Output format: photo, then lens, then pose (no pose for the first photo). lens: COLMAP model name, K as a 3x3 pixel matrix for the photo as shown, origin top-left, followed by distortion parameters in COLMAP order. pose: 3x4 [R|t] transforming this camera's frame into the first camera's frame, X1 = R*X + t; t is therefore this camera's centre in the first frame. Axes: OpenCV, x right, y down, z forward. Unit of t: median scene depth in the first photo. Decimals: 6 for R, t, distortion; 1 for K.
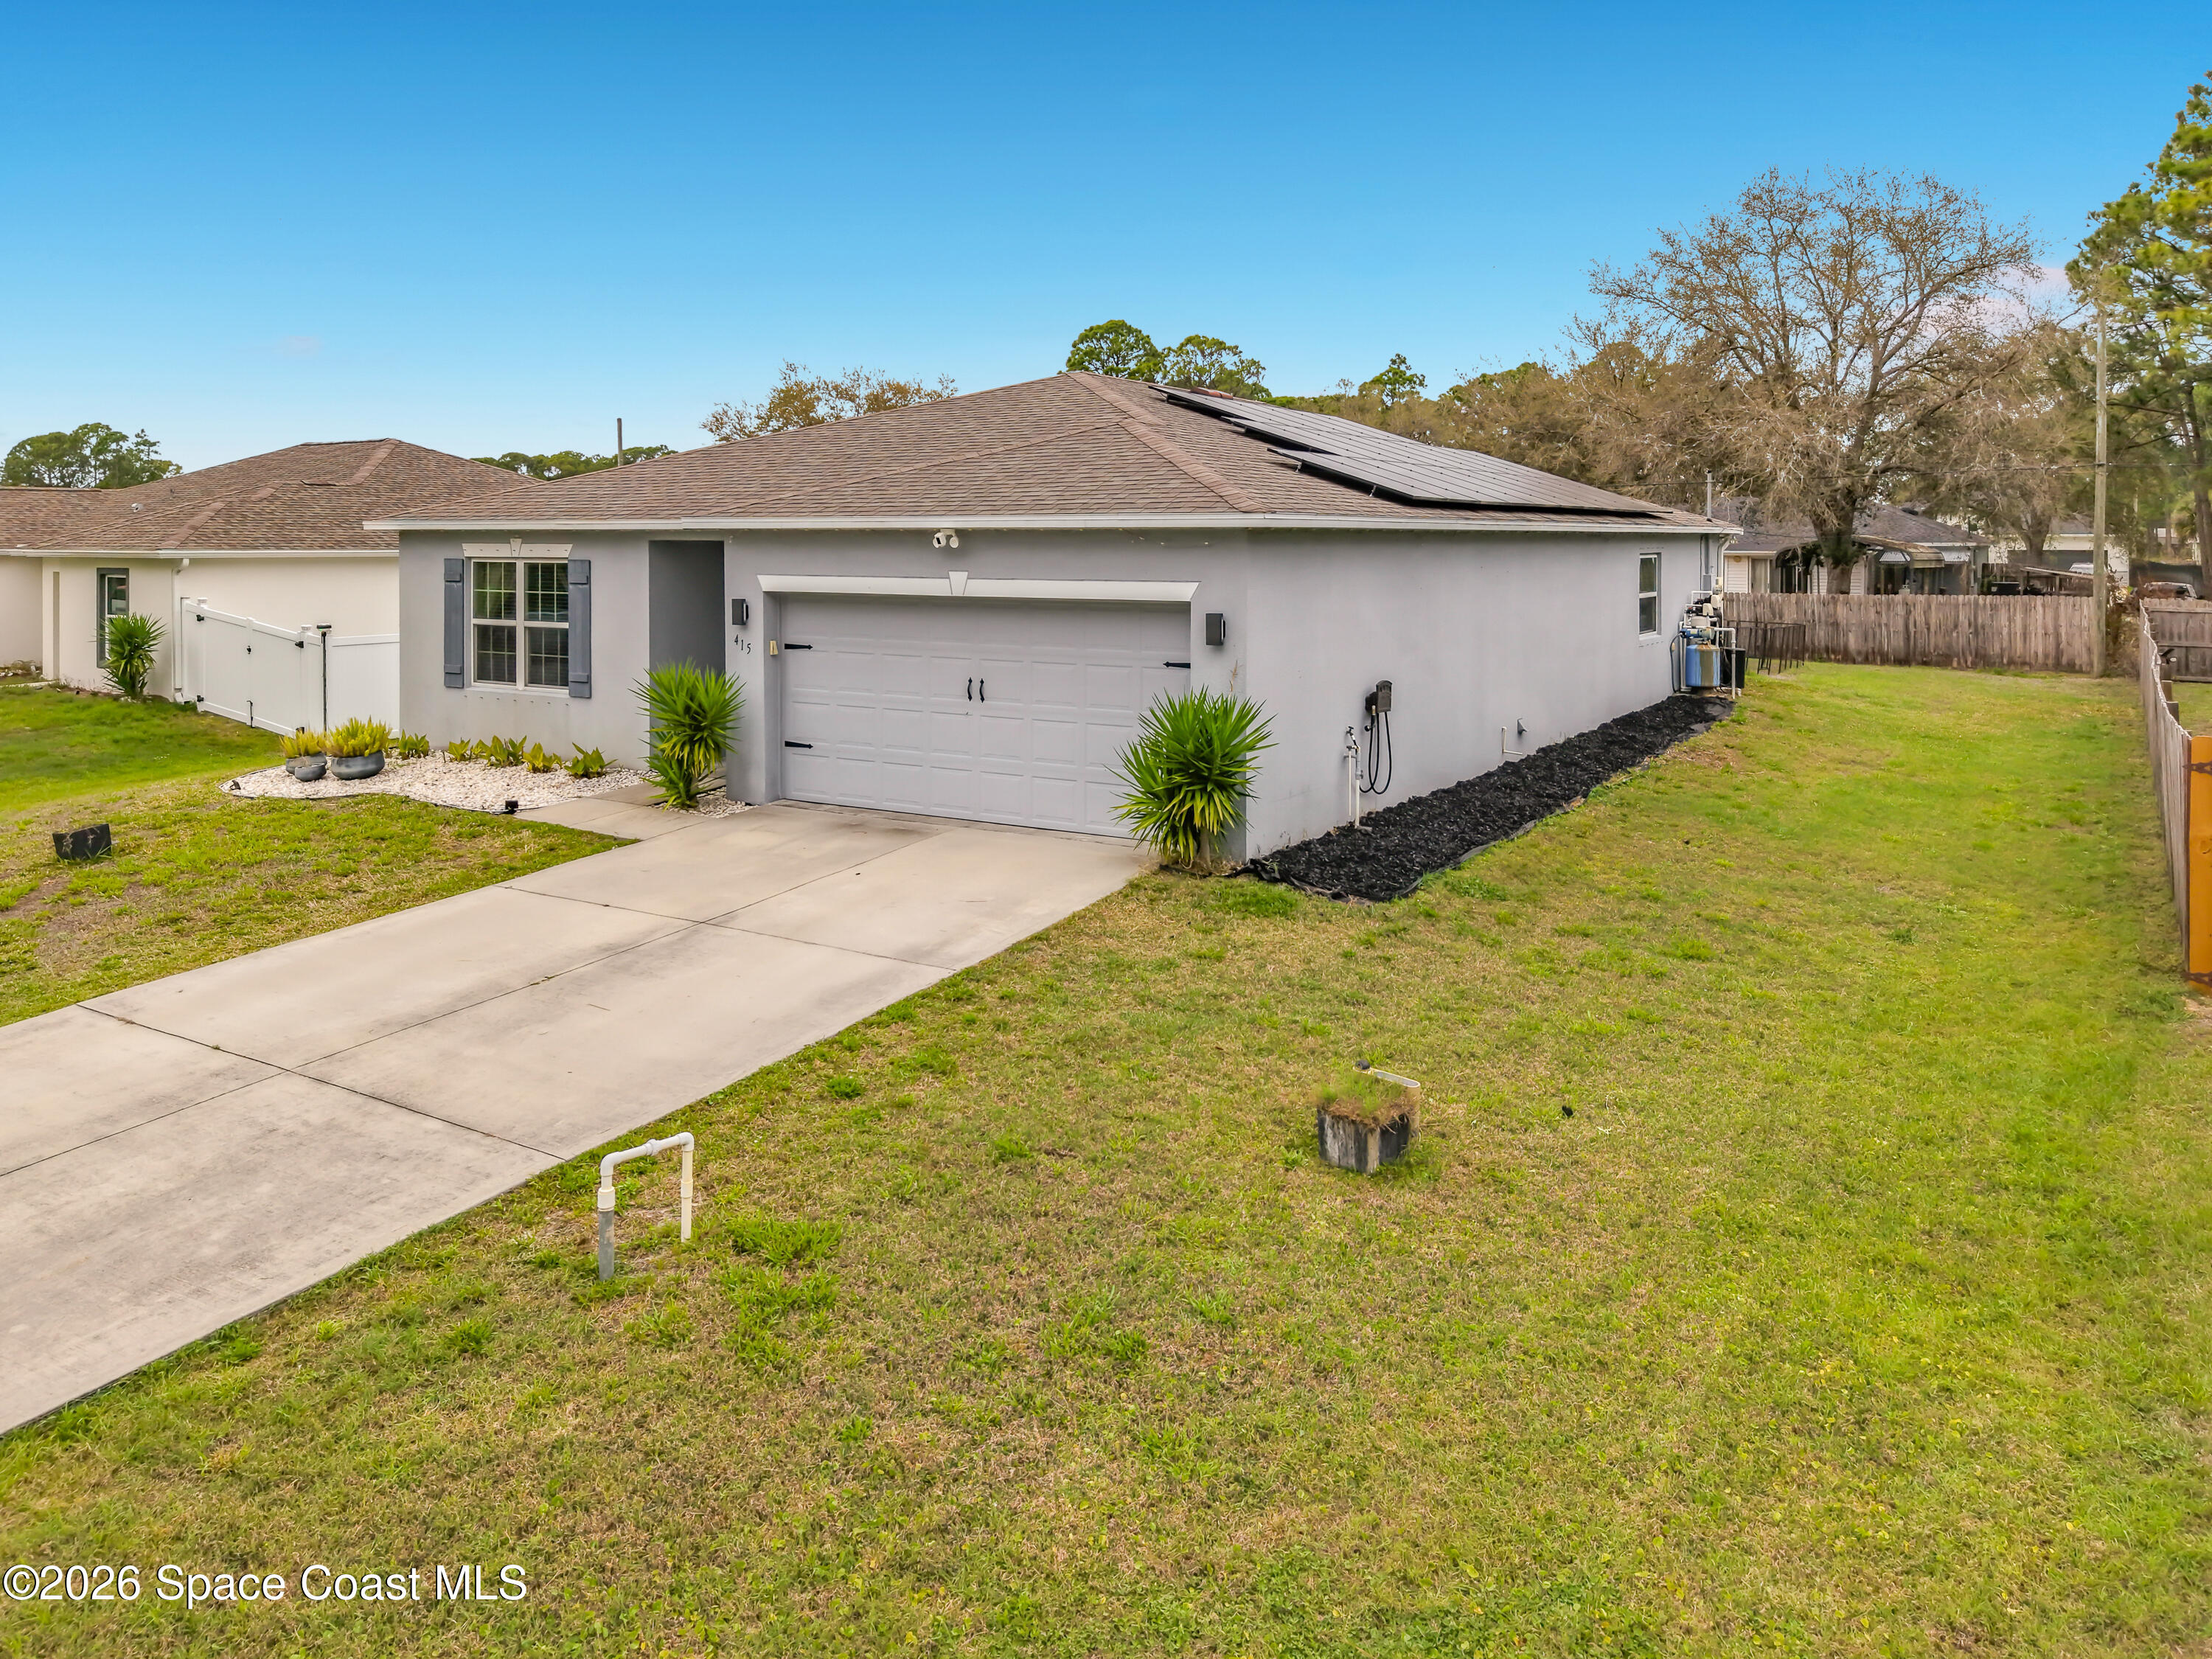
lens RADIAL K [[1593.1, 0, 1116.2], [0, 1593.1, 554.3], [0, 0, 1]] dist [0.009145, -0.003083]
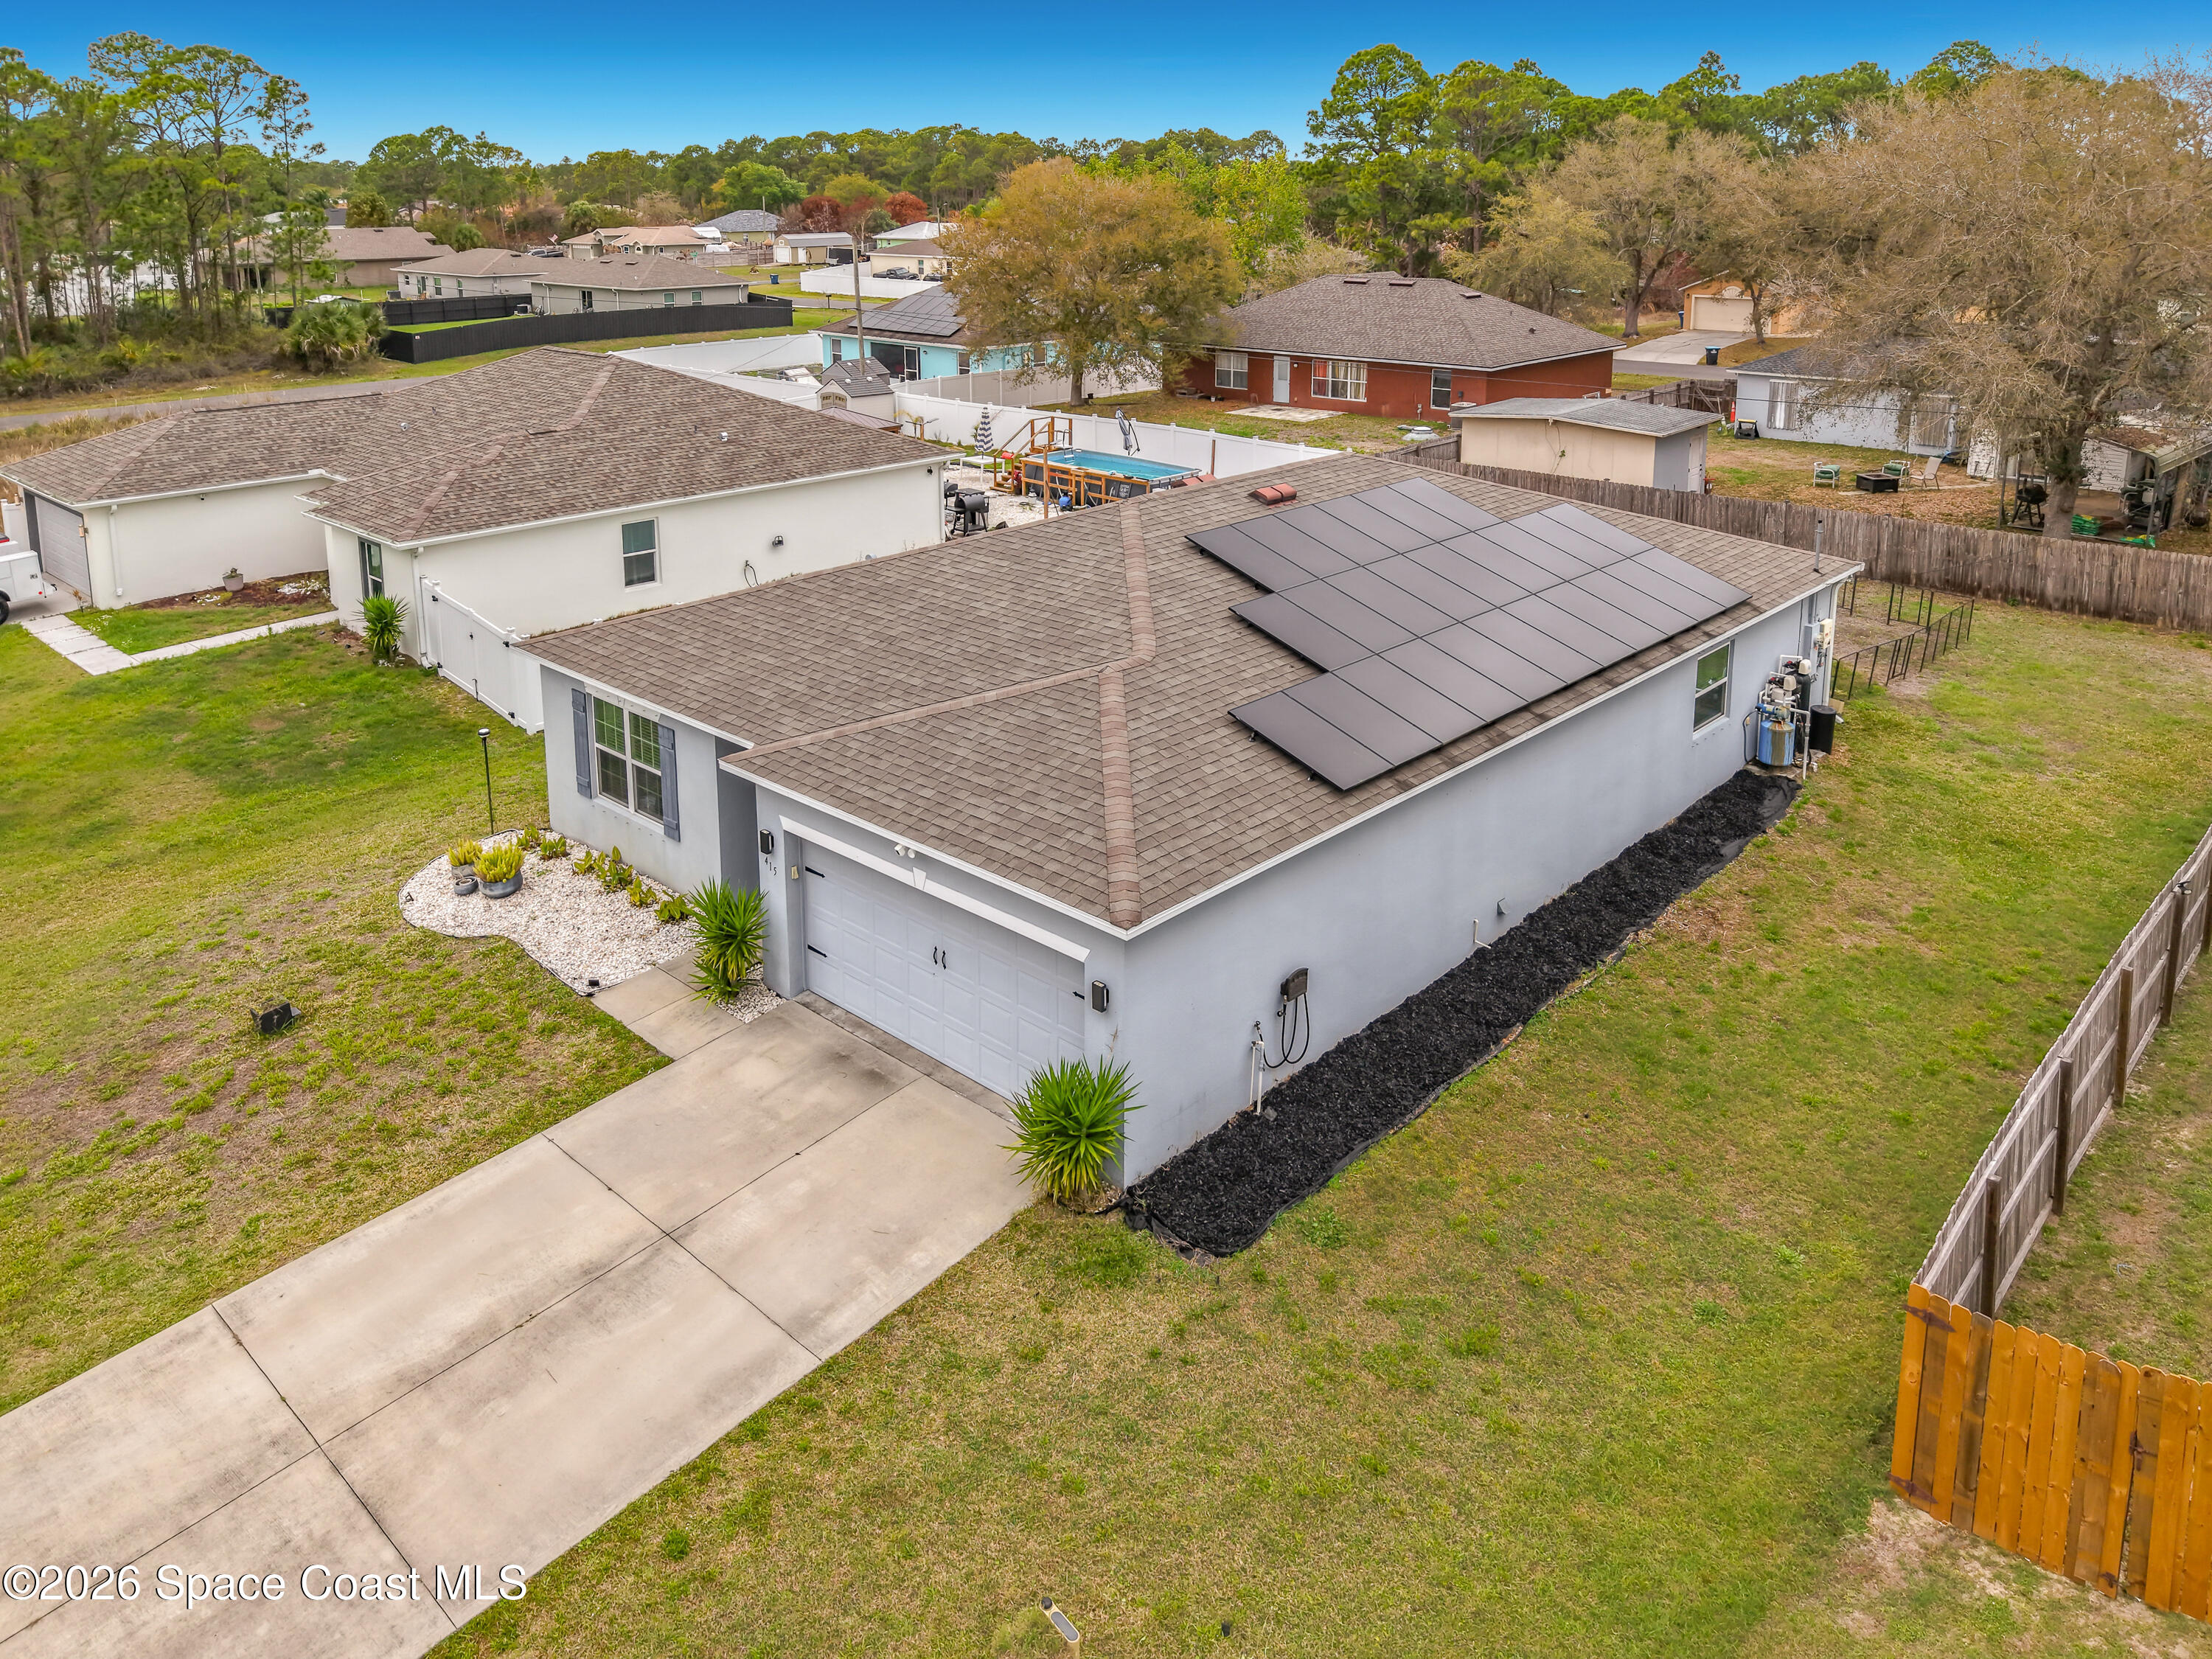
lens RADIAL K [[1615.6, 0, 1121.3], [0, 1615.6, 459.3], [0, 0, 1]] dist [0.004586, -0.002153]
pose [[0.982049, 0.029937, -0.186234, 0.197504], [0.001147, 0.986358, 0.164609, -0.369428], [0.188621, -0.161867, 0.968618, -0.048547]]
